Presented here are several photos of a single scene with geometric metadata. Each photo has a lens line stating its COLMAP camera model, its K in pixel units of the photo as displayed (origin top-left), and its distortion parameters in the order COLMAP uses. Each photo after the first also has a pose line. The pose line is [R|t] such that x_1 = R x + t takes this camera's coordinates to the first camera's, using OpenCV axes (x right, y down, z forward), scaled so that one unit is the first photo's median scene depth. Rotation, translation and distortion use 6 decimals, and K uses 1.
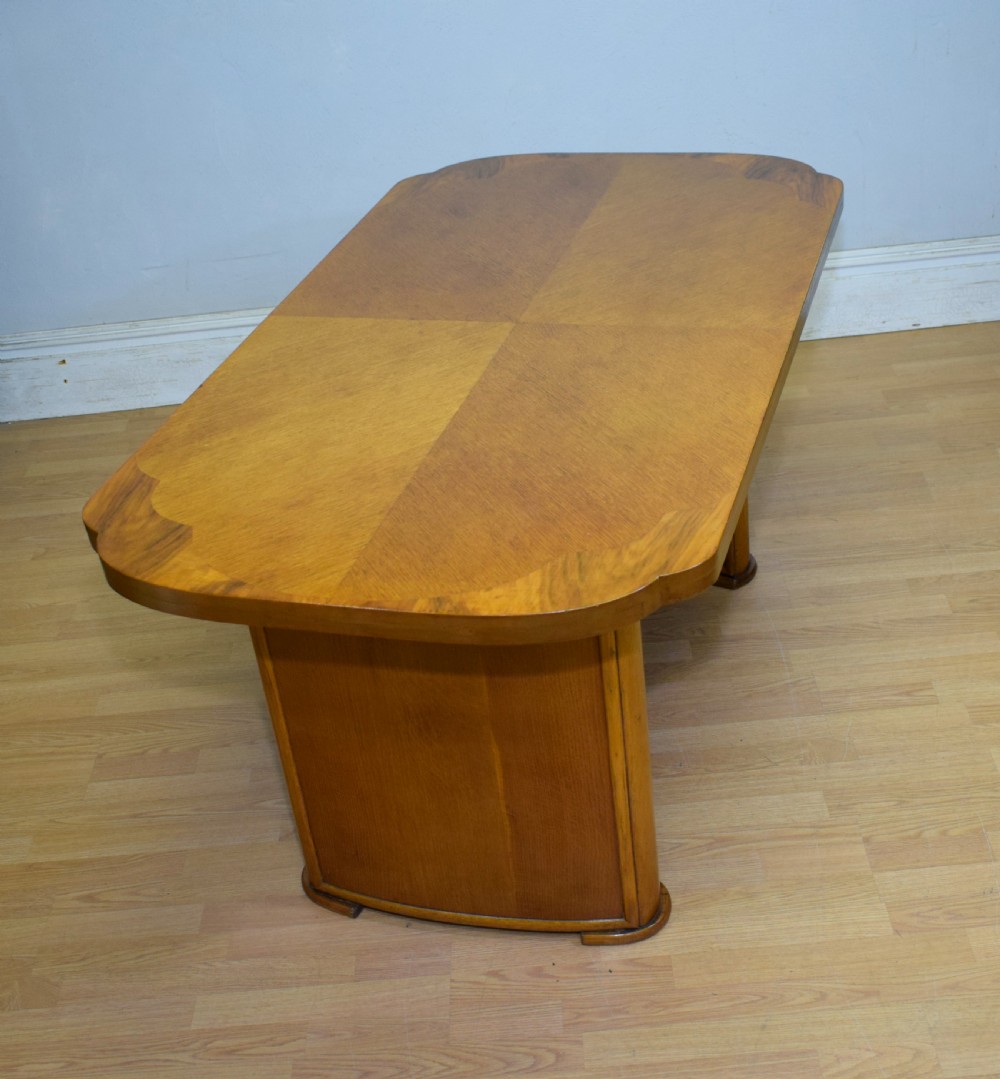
lens RADIAL K [[1609.0, 0, 508.5], [0, 1609.0, 571.9], [0, 0, 1]] dist [-0.023624, 0.000000]
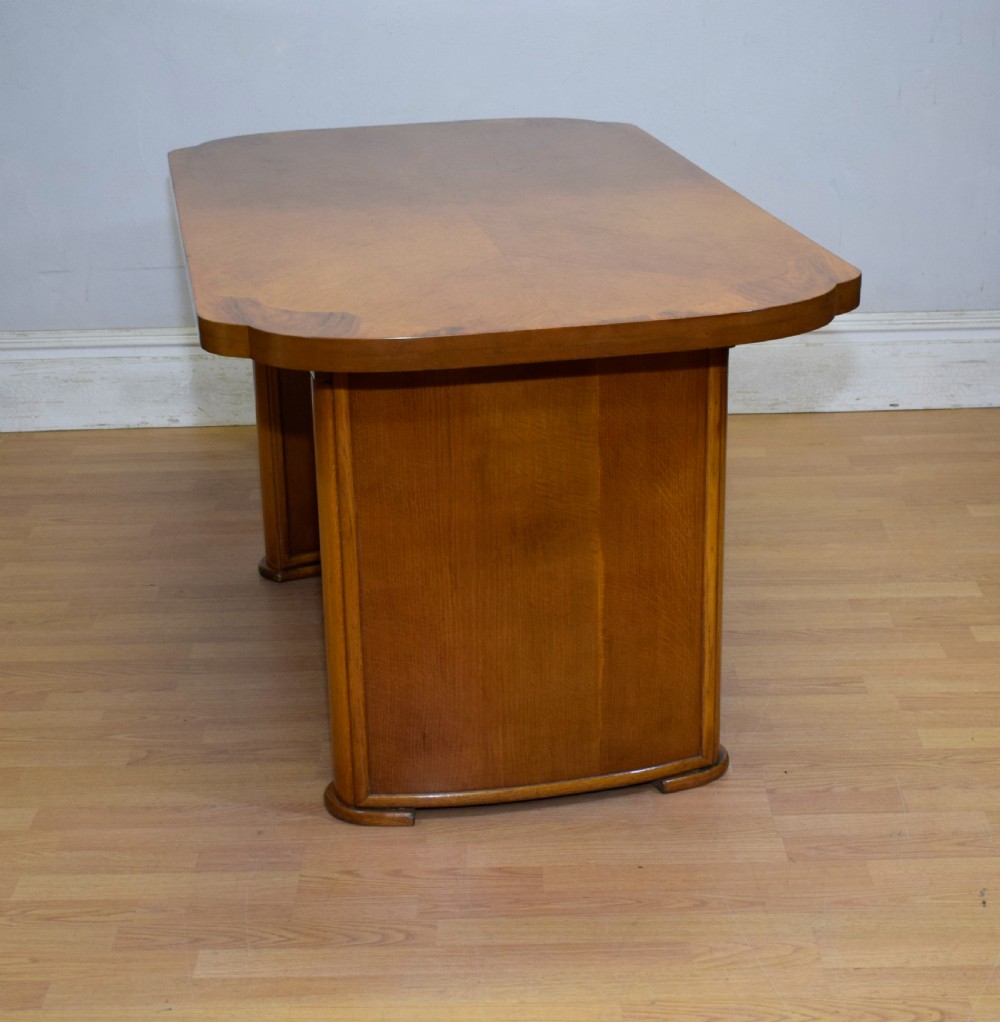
lens RADIAL K [[2070.6, 0, 448.8], [0, 2070.6, 596.3], [0, 0, 1]] dist [-0.021081, 0.000000]
pose [[0.996597, 0.081688, -0.010992, 0.039973], [-0.082303, 0.978990, -0.186561, 0.258708], [-0.004479, 0.186830, 0.982382, -0.151568]]
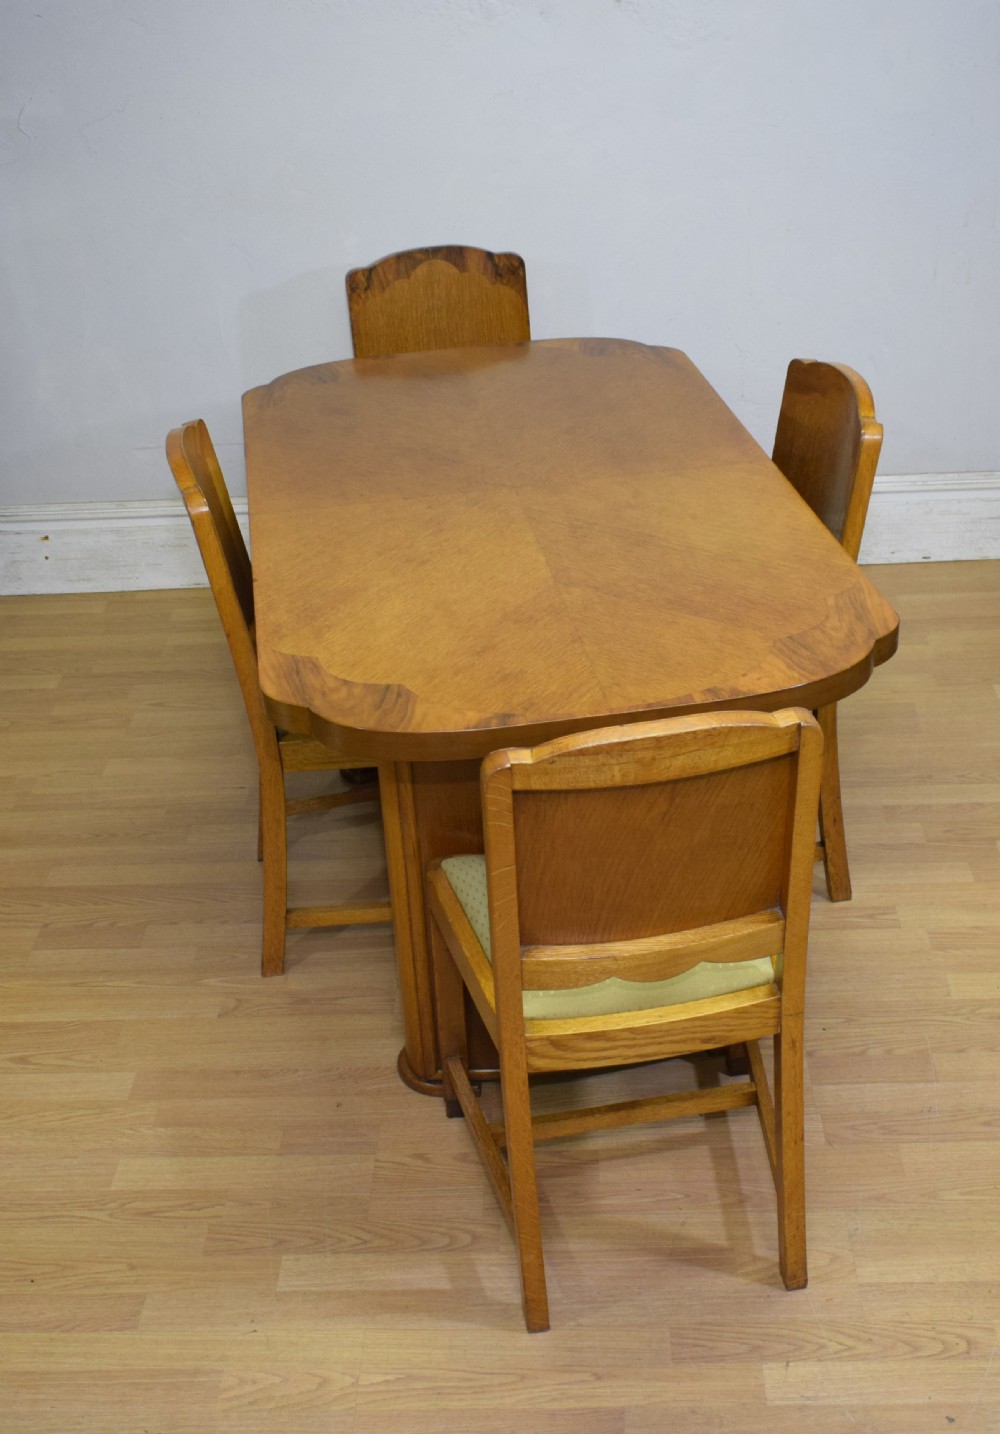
lens RADIAL K [[1790.5, 0, 498.5], [0, 1790.5, 711.5], [0, 0, 1]] dist [-0.015035, 0.000000]
pose [[0.997507, 0.067328, -0.021132, 0.036932], [-0.068628, 0.995292, -0.068434, 0.041074], [0.016425, 0.069714, 0.997432, -0.097663]]
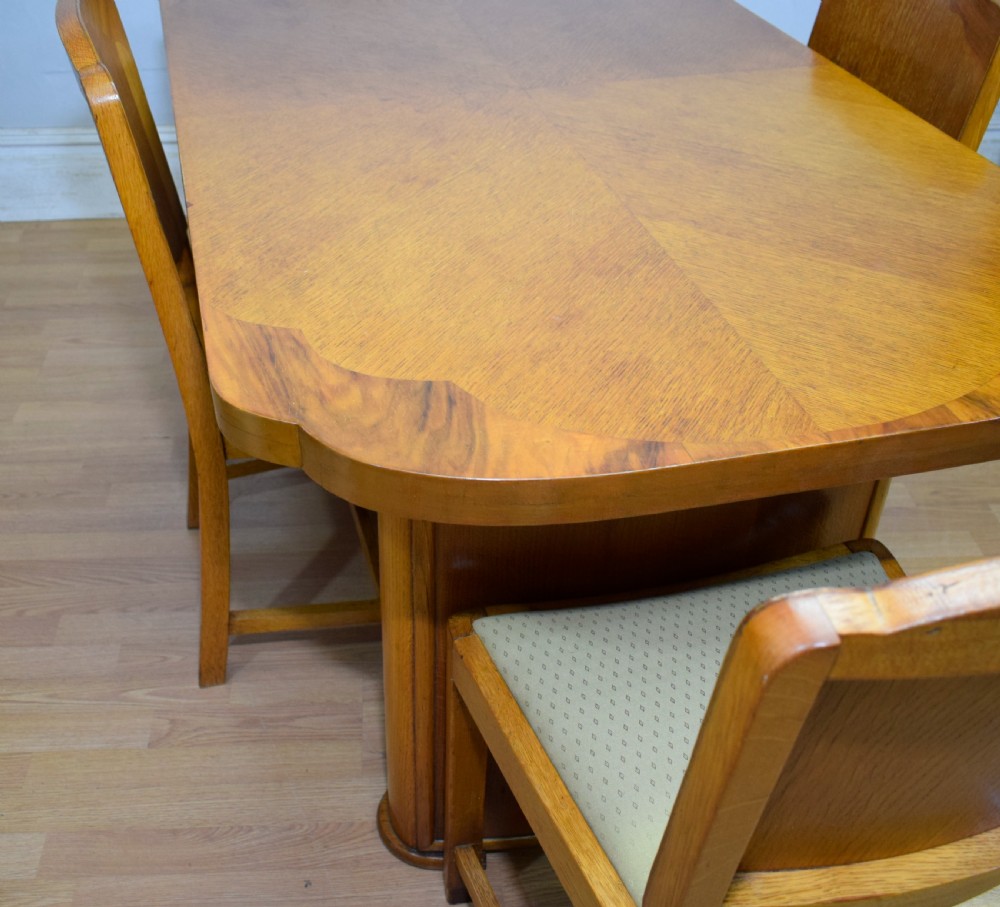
lens RADIAL K [[1164.8, 0, 429.7], [0, 1164.8, 459.9], [0, 0, 1]] dist [-0.023965, 0.000000]
pose [[0.994885, 0.064932, 0.077379, -0.052331], [-0.069410, 0.995978, 0.056660, -0.019120], [-0.073389, -0.061741, 0.995390, 0.387330]]
